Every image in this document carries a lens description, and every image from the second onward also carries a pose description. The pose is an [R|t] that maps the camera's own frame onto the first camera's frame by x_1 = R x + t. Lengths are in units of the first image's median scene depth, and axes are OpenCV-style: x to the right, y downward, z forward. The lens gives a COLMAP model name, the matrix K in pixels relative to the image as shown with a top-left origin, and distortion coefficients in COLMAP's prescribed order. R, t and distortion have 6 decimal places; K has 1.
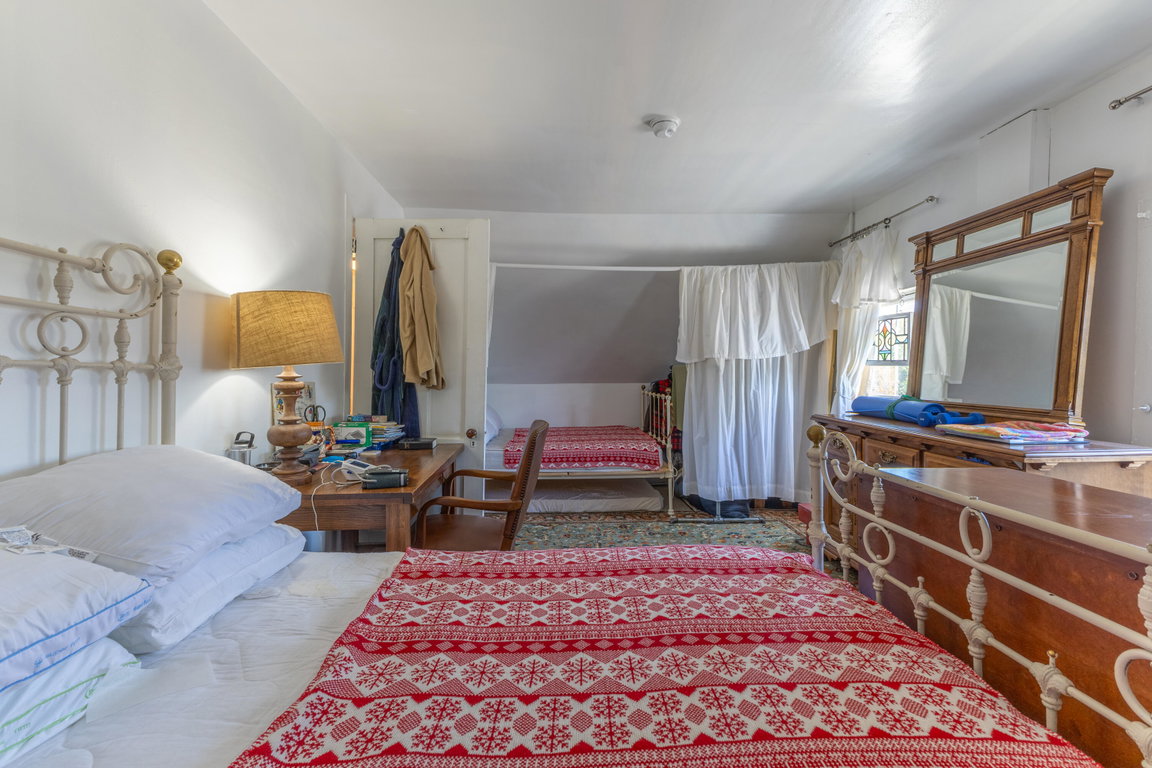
lens RADIAL K [[491.9, 0, 582.0], [0, 491.9, 370.2], [0, 0, 1]] dist [0.002015, 0.000123]
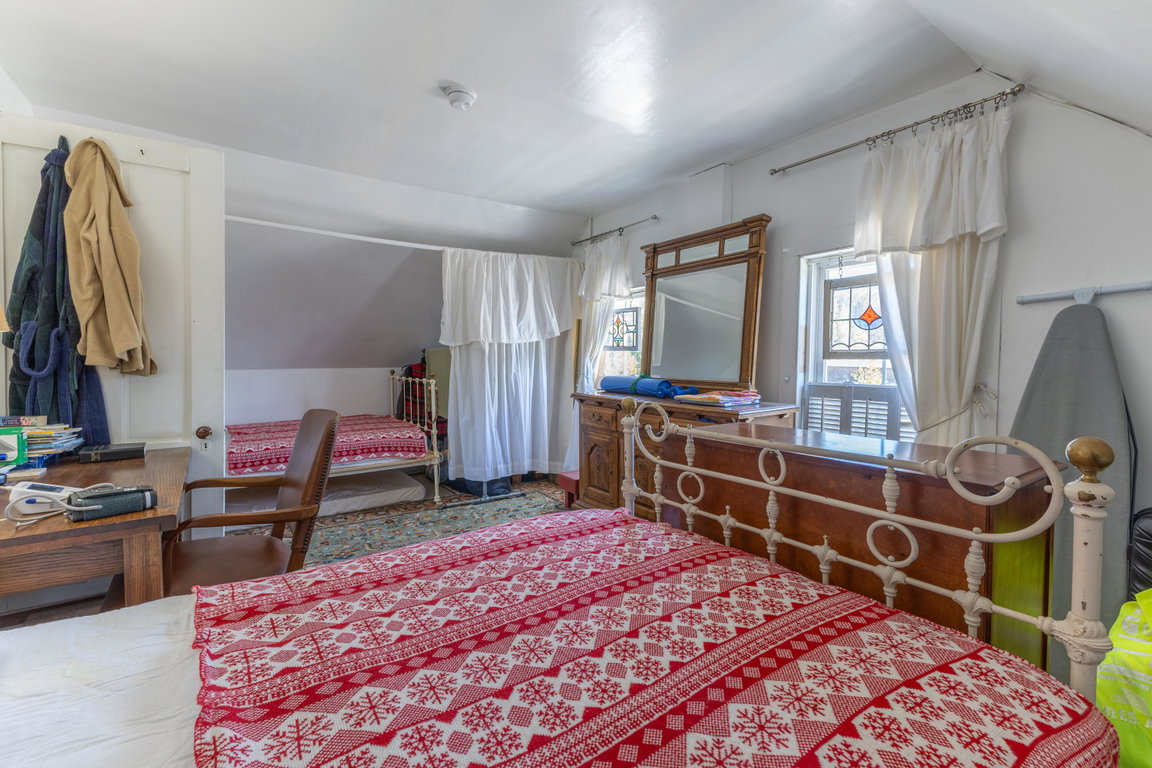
lens RADIAL K [[491.9, 0, 582.0], [0, 491.9, 370.2], [0, 0, 1]] dist [0.002015, 0.000123]
pose [[0.841888, -0.010205, 0.539556, -0.157573], [-0.004830, 0.999639, 0.026443, 0.010410], [-0.539631, -0.024868, 0.841534, 0.049851]]
